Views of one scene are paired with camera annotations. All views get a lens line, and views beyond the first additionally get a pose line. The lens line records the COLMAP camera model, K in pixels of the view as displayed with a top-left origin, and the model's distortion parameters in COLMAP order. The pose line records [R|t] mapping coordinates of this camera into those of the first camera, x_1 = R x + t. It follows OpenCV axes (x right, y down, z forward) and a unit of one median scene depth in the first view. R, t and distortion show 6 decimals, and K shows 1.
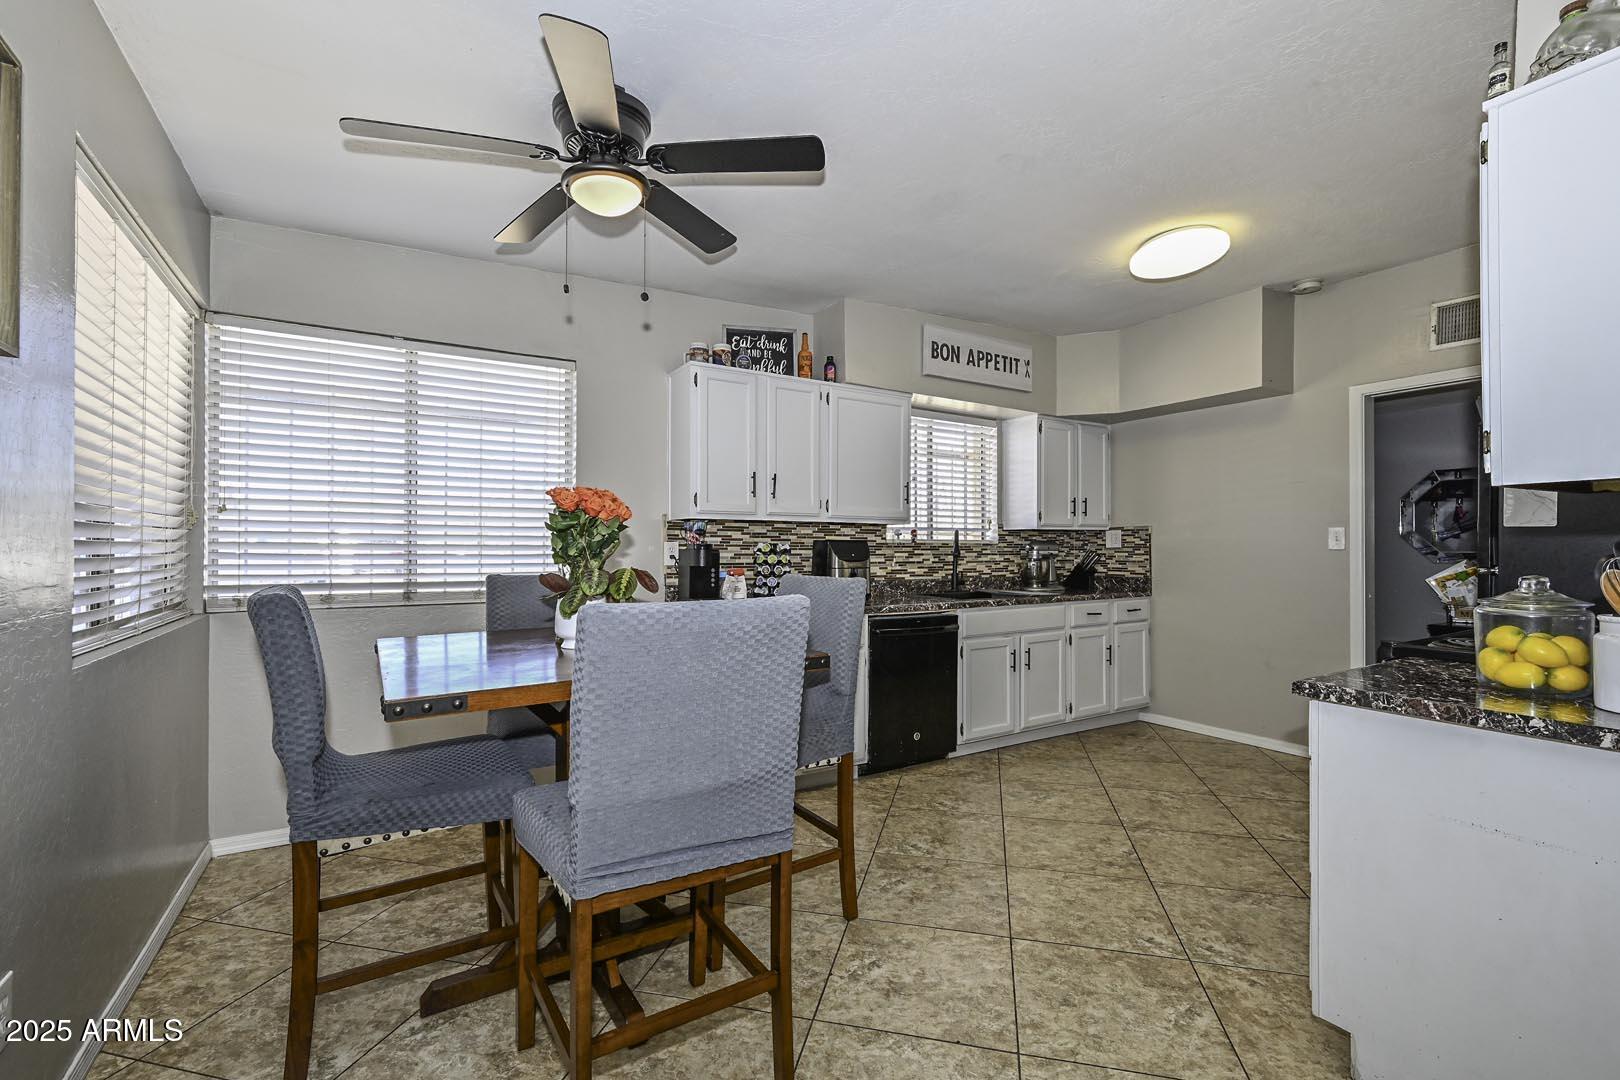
lens RADIAL K [[699.6, 0, 813.8], [0, 699.6, 544.5], [0, 0, 1]] dist [0.000246, -0.000040]
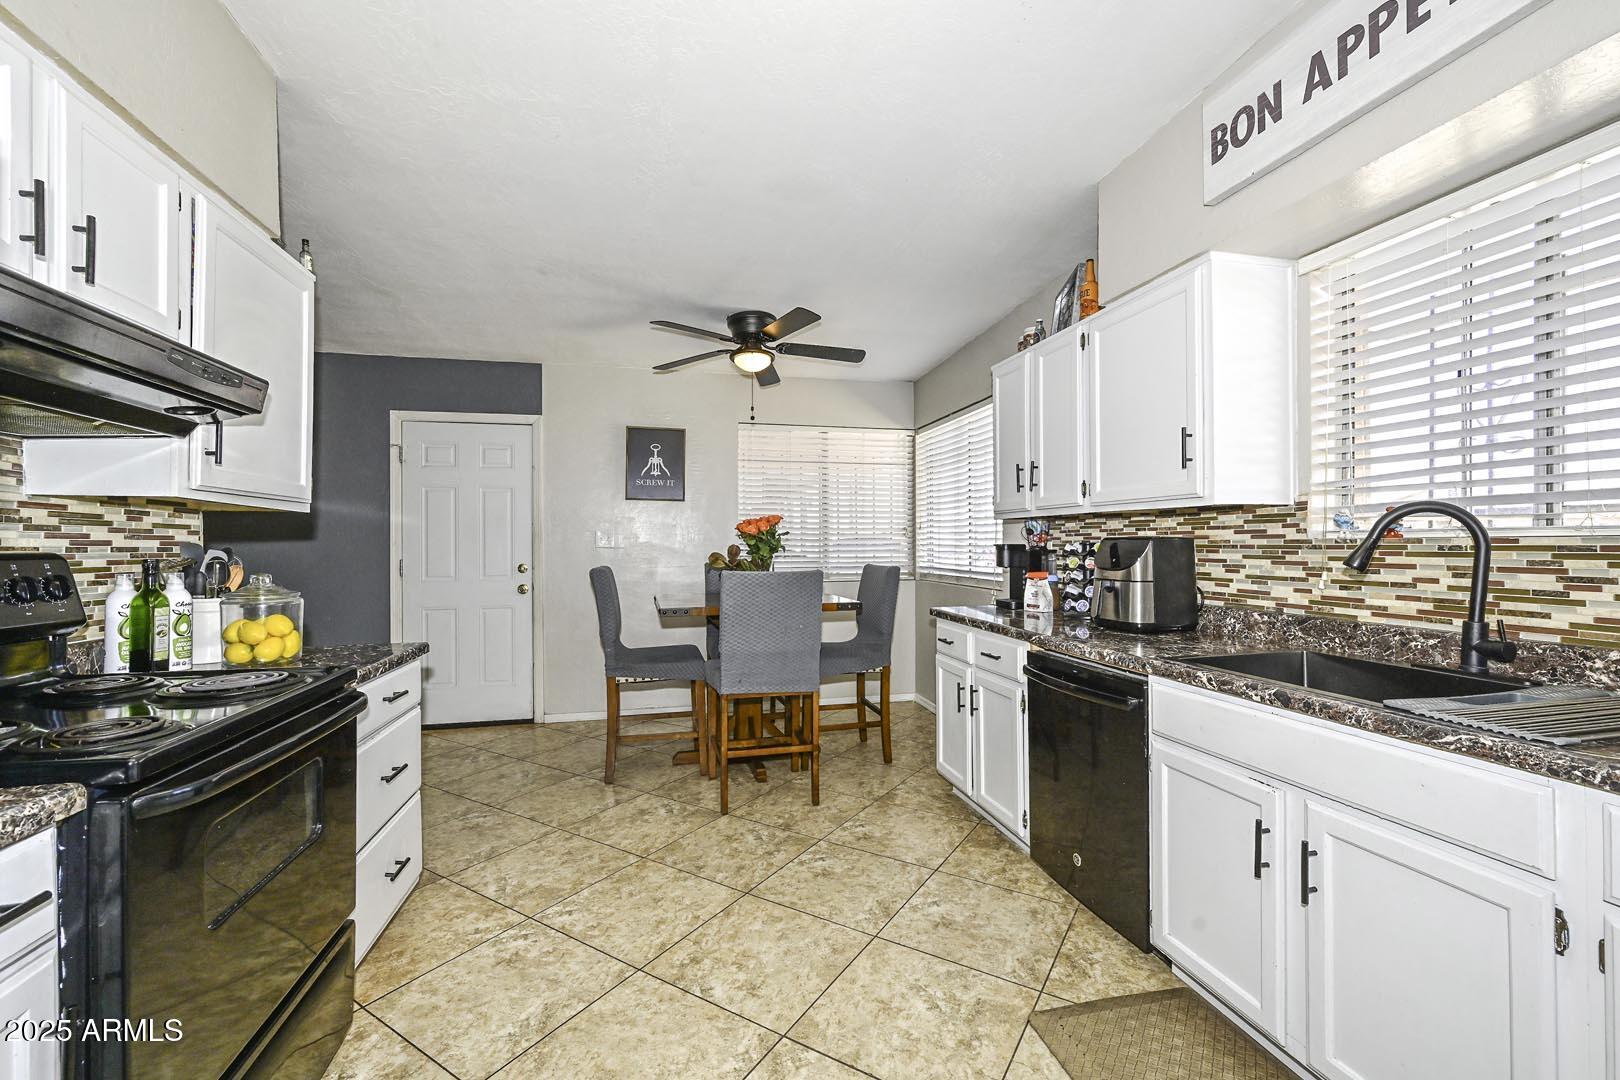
lens RADIAL K [[671.4, 0, 812.7], [0, 671.4, 542.4], [0, 0, 1]] dist [-0.014130, 0.003398]
pose [[-0.313774, -0.004632, -0.949486, 0.772337], [0.004720, 0.999968, -0.006438, 0.001211], [0.949486, -0.006501, -0.313742, 0.966987]]
